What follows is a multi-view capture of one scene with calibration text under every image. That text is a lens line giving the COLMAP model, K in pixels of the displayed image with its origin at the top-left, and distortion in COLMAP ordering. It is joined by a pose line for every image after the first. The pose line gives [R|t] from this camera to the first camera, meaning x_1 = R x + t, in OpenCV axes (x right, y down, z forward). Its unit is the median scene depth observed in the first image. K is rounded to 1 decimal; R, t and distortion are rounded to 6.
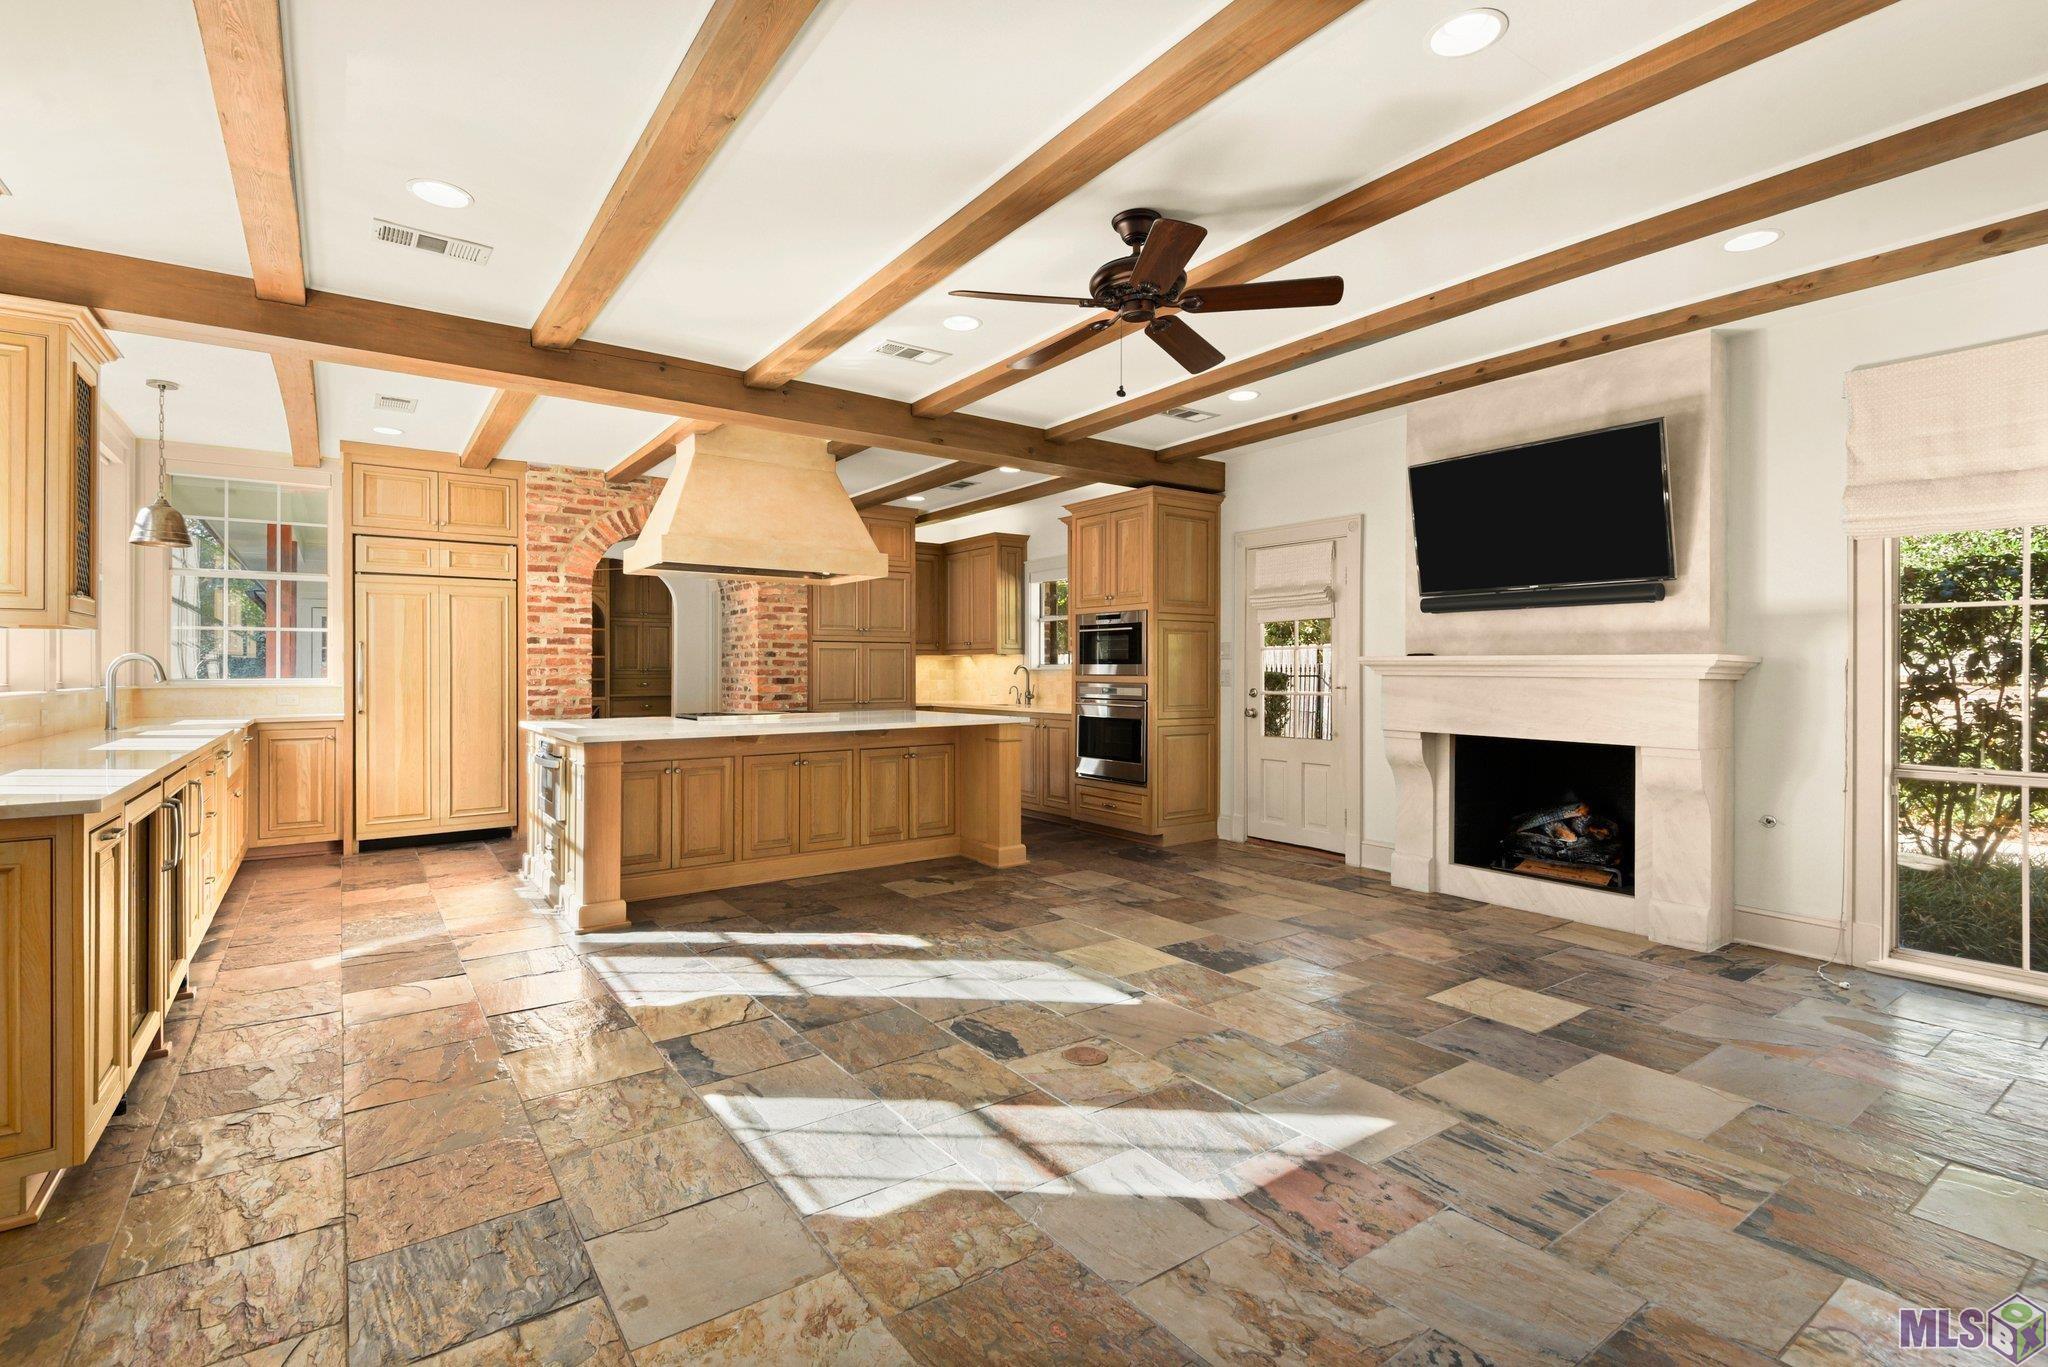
lens RADIAL K [[934.6, 0, 1026.3], [0, 934.6, 671.7], [0, 0, 1]] dist [0.037353, -0.025183]
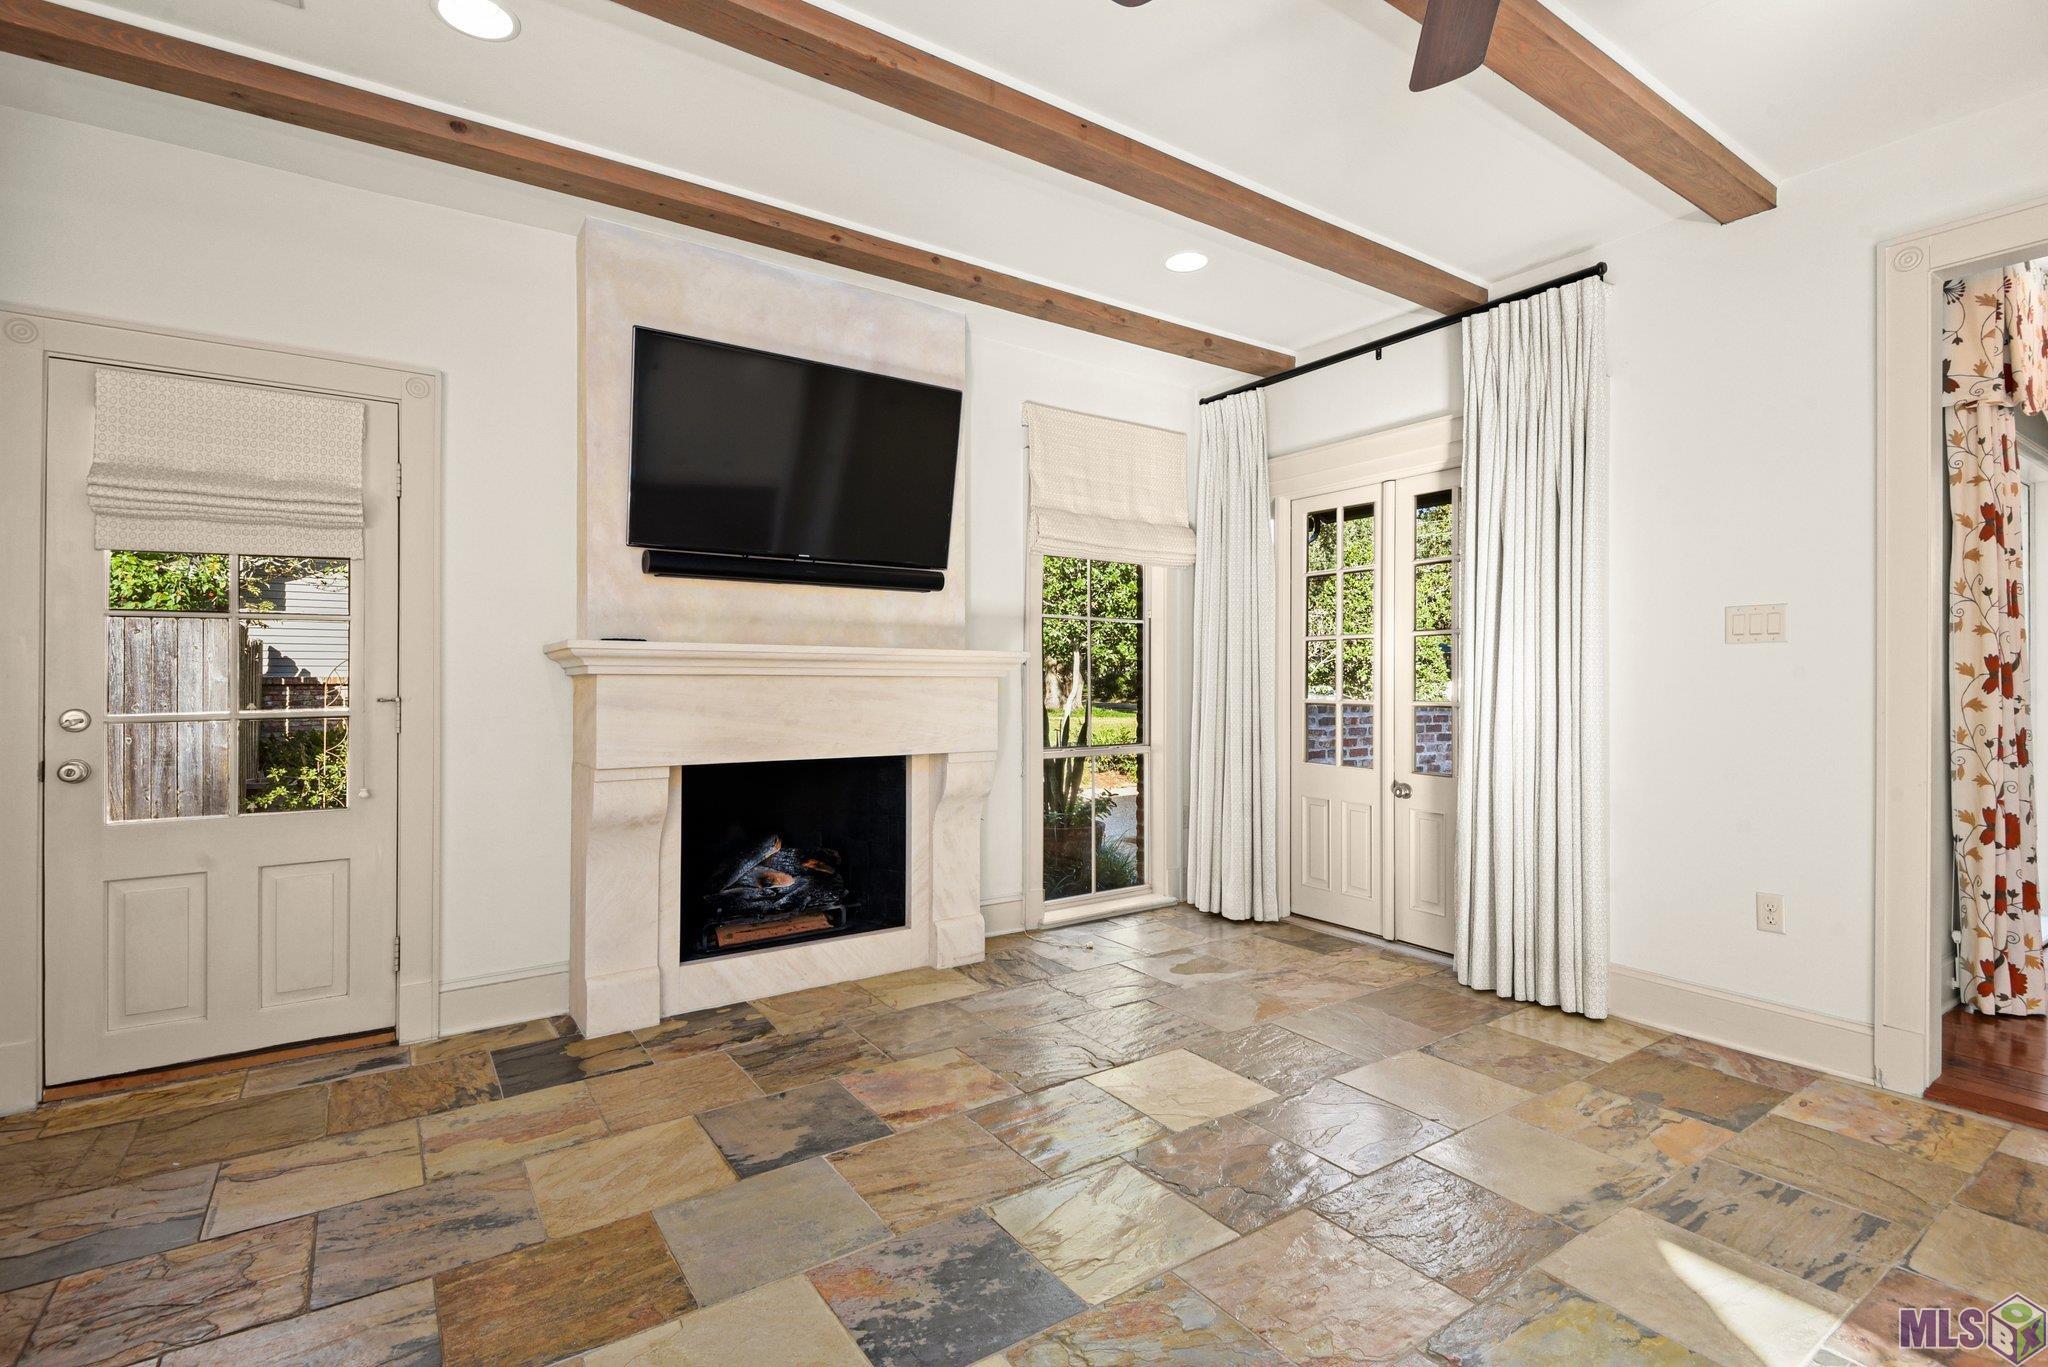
lens RADIAL K [[939.0, 0, 1027.1], [0, 939.0, 678.9], [0, 0, 1]] dist [0.037901, -0.026279]
pose [[0.027671, -0.002783, 0.999613, -0.148520], [0.000284, 0.999996, 0.002776, 0.004325], [-0.999617, 0.000207, 0.027671, 0.579070]]
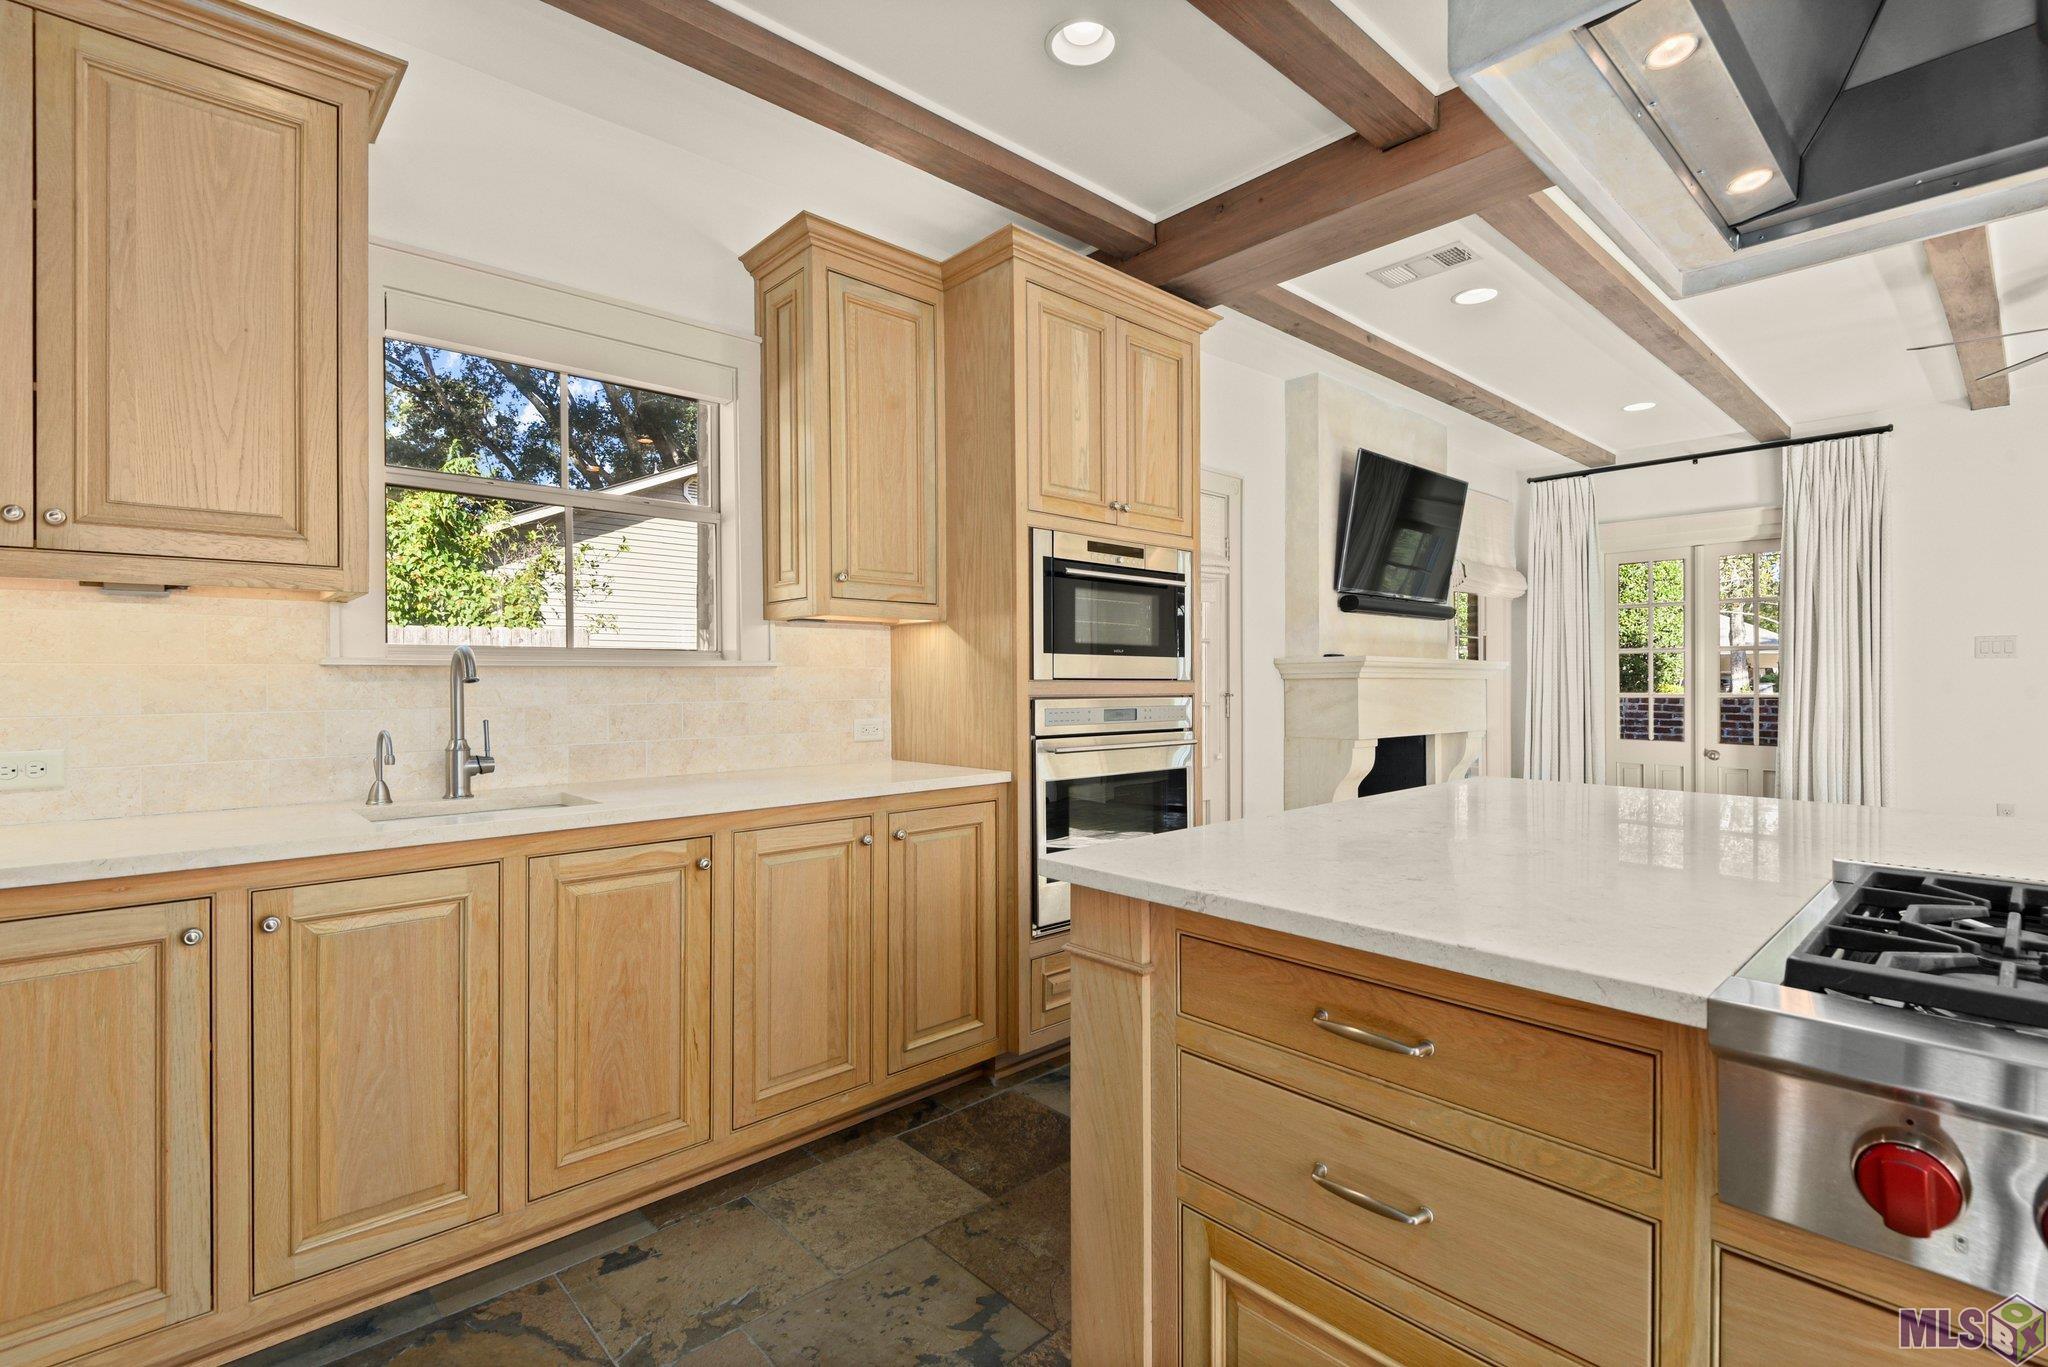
lens RADIAL K [[934.6, 0, 1026.3], [0, 934.6, 671.7], [0, 0, 1]] dist [0.037353, -0.025183]
pose [[-0.113820, 0.005477, 0.993486, -0.363833], [0.002143, 0.999984, -0.005267, 0.002176], [-0.993499, 0.001530, -0.113830, 1.127394]]
